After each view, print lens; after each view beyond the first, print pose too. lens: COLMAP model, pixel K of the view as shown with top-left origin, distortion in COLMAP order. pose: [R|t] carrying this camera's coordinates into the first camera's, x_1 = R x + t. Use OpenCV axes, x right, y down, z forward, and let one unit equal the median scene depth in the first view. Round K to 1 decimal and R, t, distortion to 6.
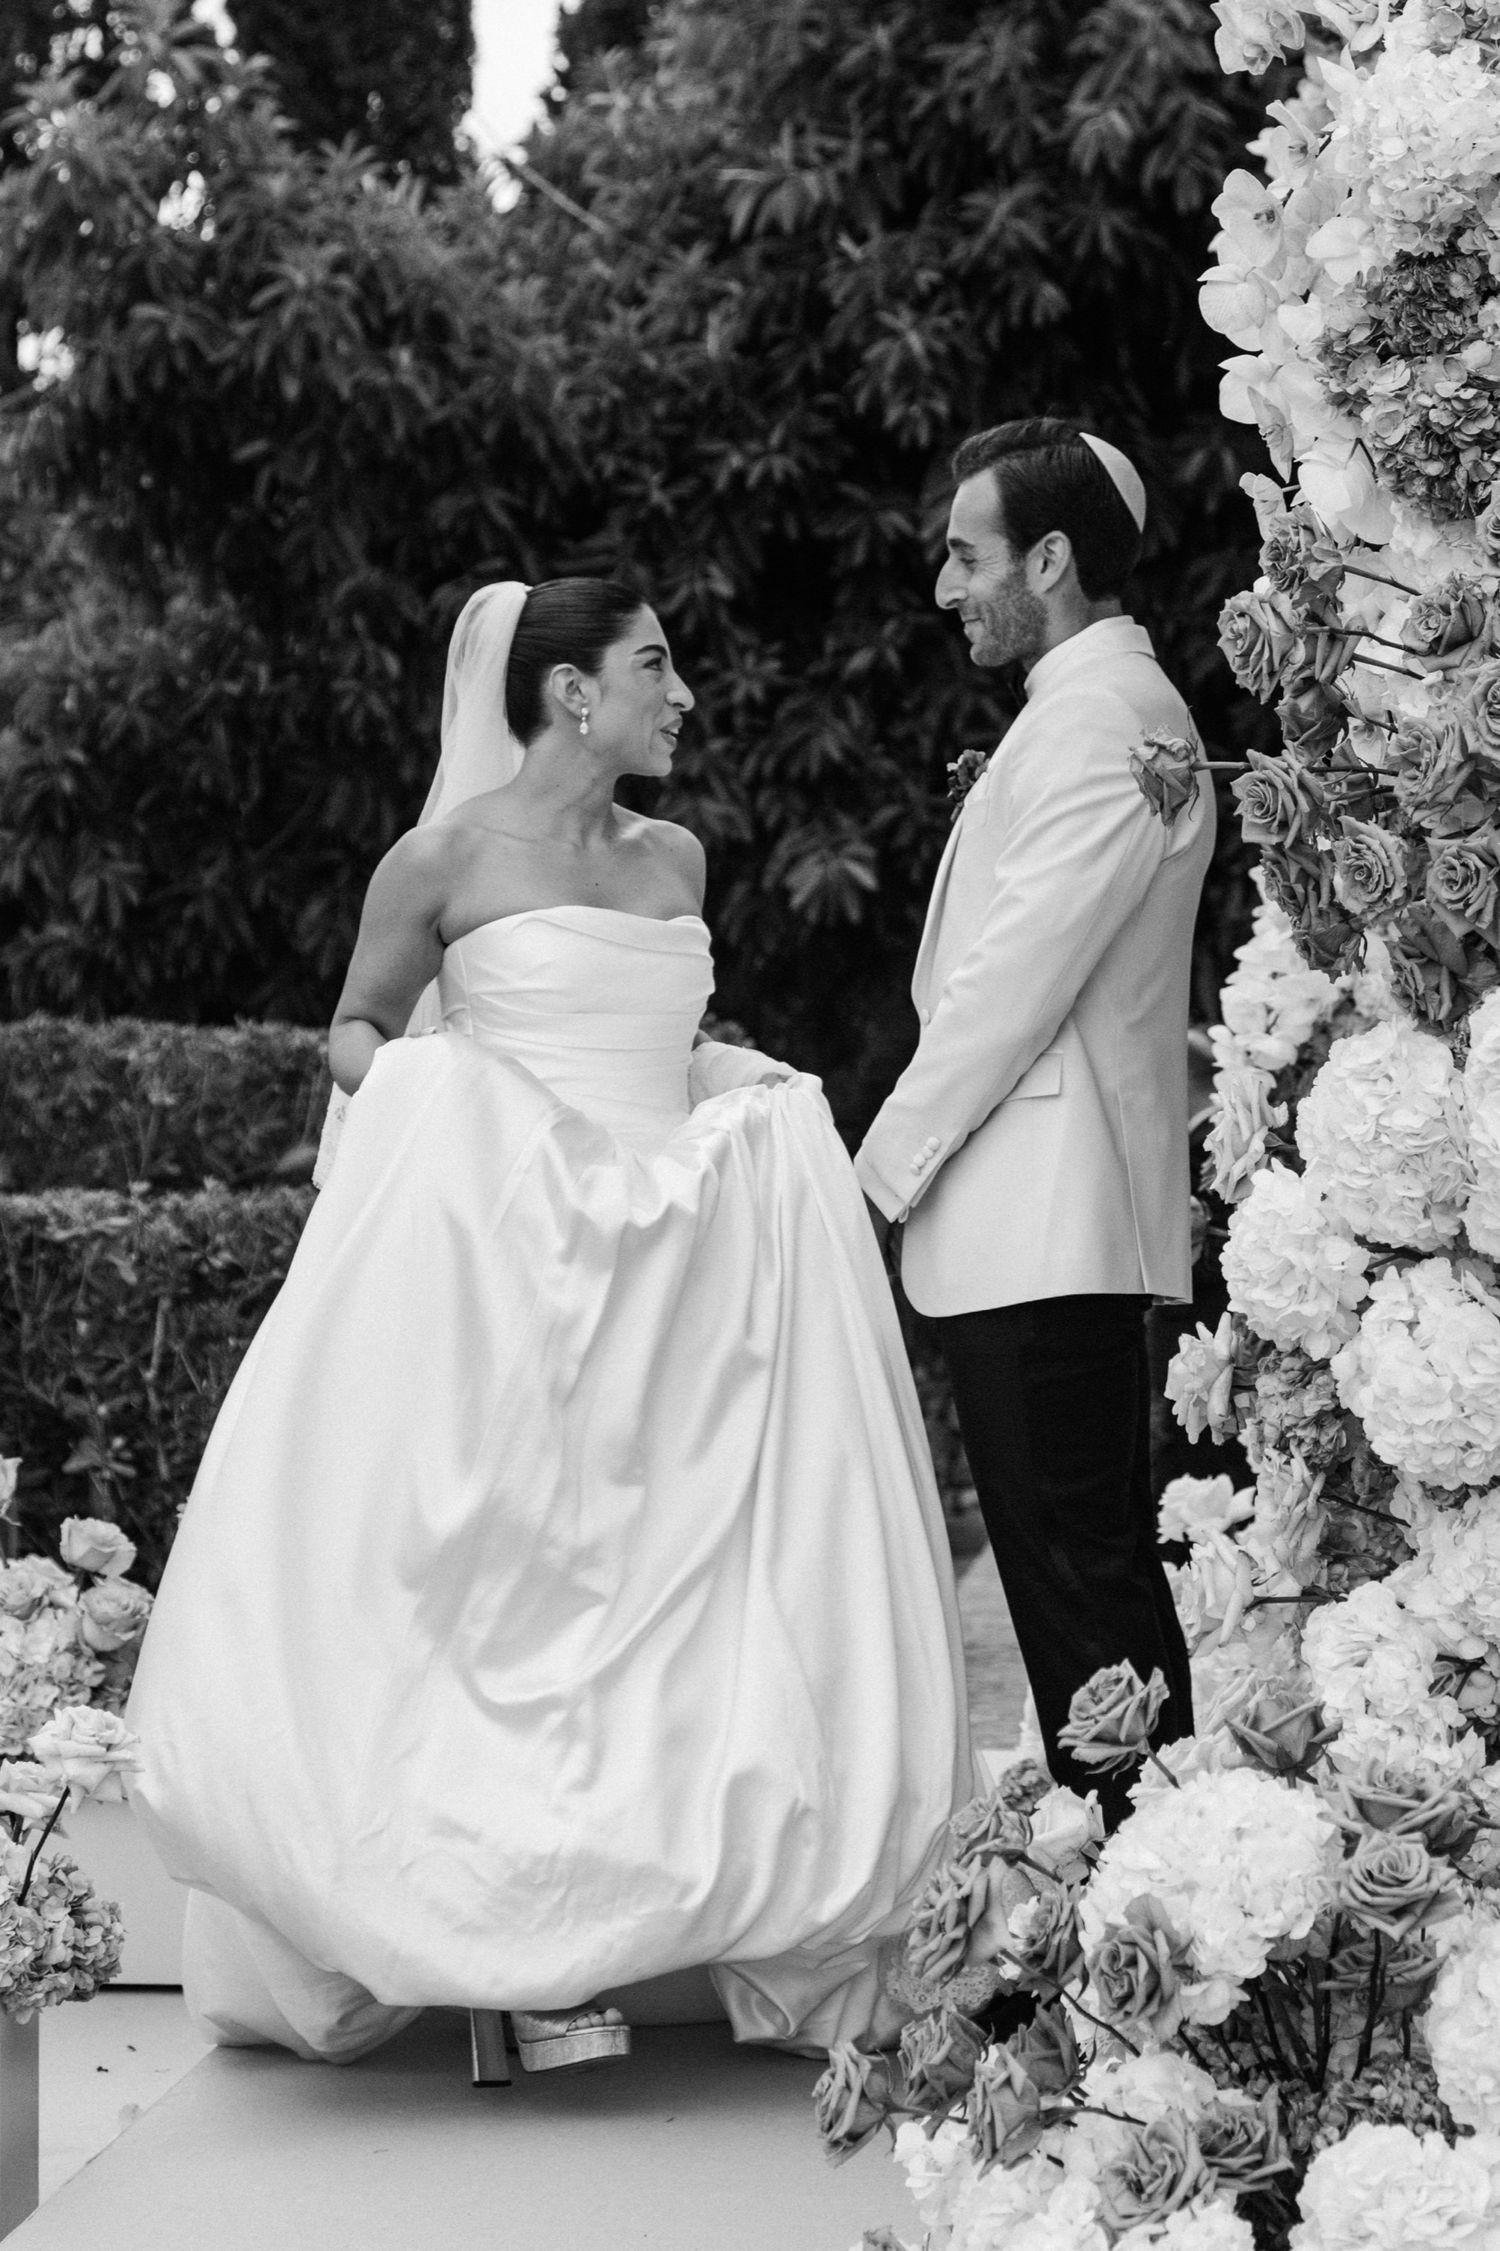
lens RADIAL K [[5762.6, 0, 749.7], [0, 5762.6, 1121.7], [0, 0, 1]] dist [-0.069829, 0.000000]
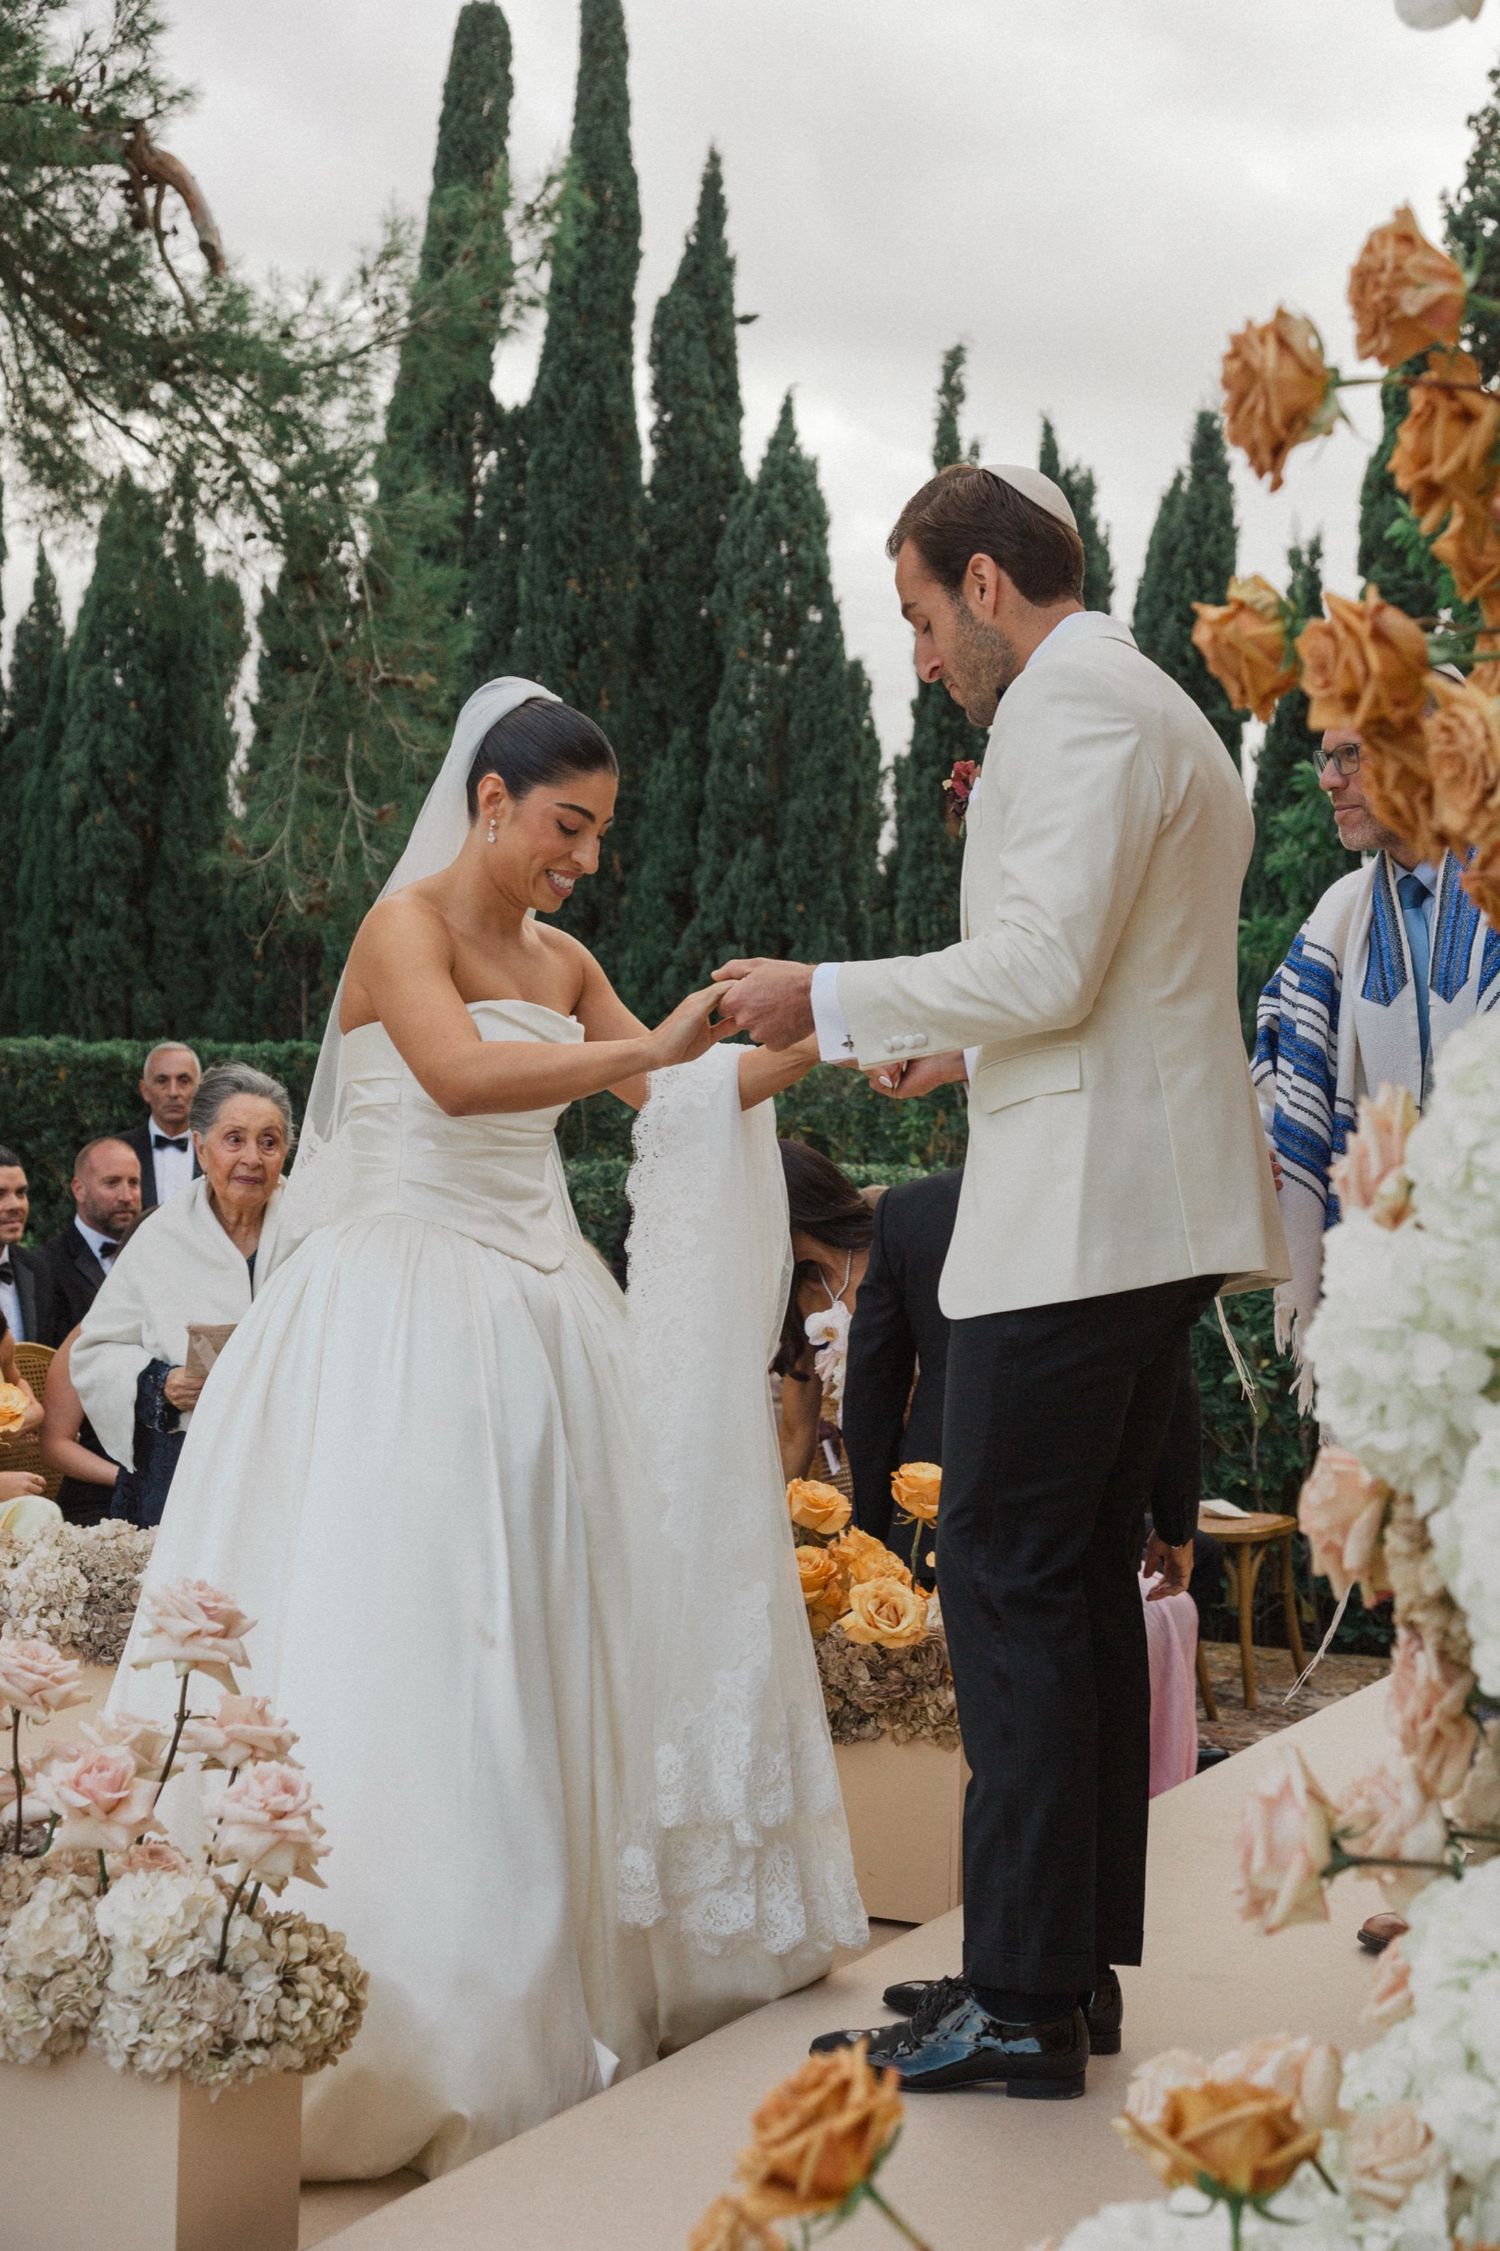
lens RADIAL K [[3280.6, 0, 750.8], [0, 3280.6, 1142.5], [0, 0, 1]] dist [0.015166, 0.000000]
pose [[0.927695, 0.021121, -0.372741, 0.166830], [-0.018802, 0.999775, 0.009858, -0.003620], [0.372866, -0.002137, 0.927883, 0.622777]]
